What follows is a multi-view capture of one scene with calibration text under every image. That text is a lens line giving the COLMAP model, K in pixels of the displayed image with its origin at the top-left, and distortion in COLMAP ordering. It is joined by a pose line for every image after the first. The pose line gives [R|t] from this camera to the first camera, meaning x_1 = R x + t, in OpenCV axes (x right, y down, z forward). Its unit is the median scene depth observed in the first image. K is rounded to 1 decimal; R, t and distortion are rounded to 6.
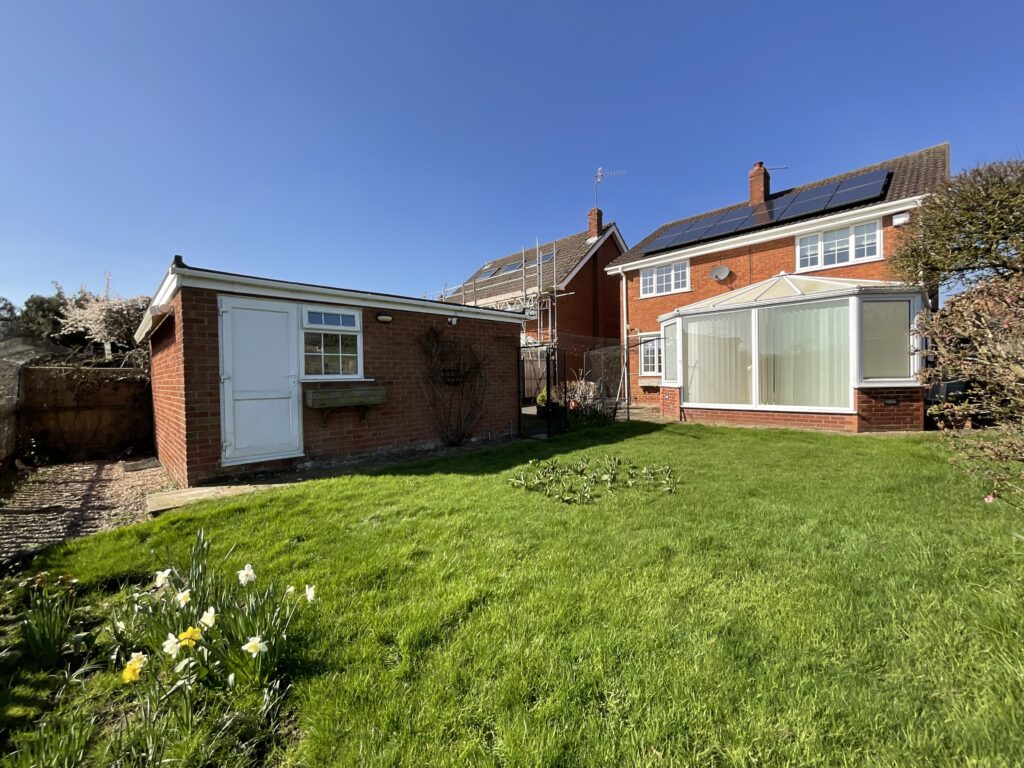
lens RADIAL K [[412.3, 0, 512.0], [0, 412.3, 384.0], [0, 0, 1]] dist [0.000133, 0.000152]
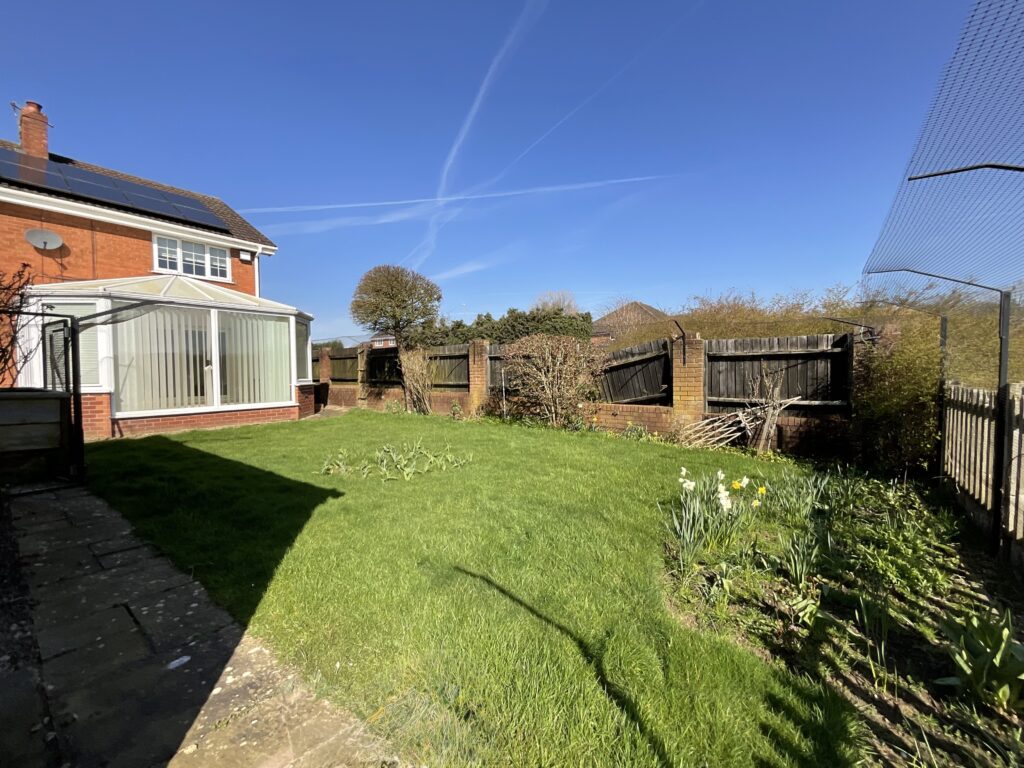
lens RADIAL K [[412.3, 0, 512.0], [0, 412.3, 384.0], [0, 0, 1]] dist [0.000133, 0.000152]
pose [[-0.141032, -0.003134, 0.990000, -0.428748], [0.034687, 0.999365, 0.008105, 0.012127], [-0.989397, 0.035483, -0.140834, 0.380612]]
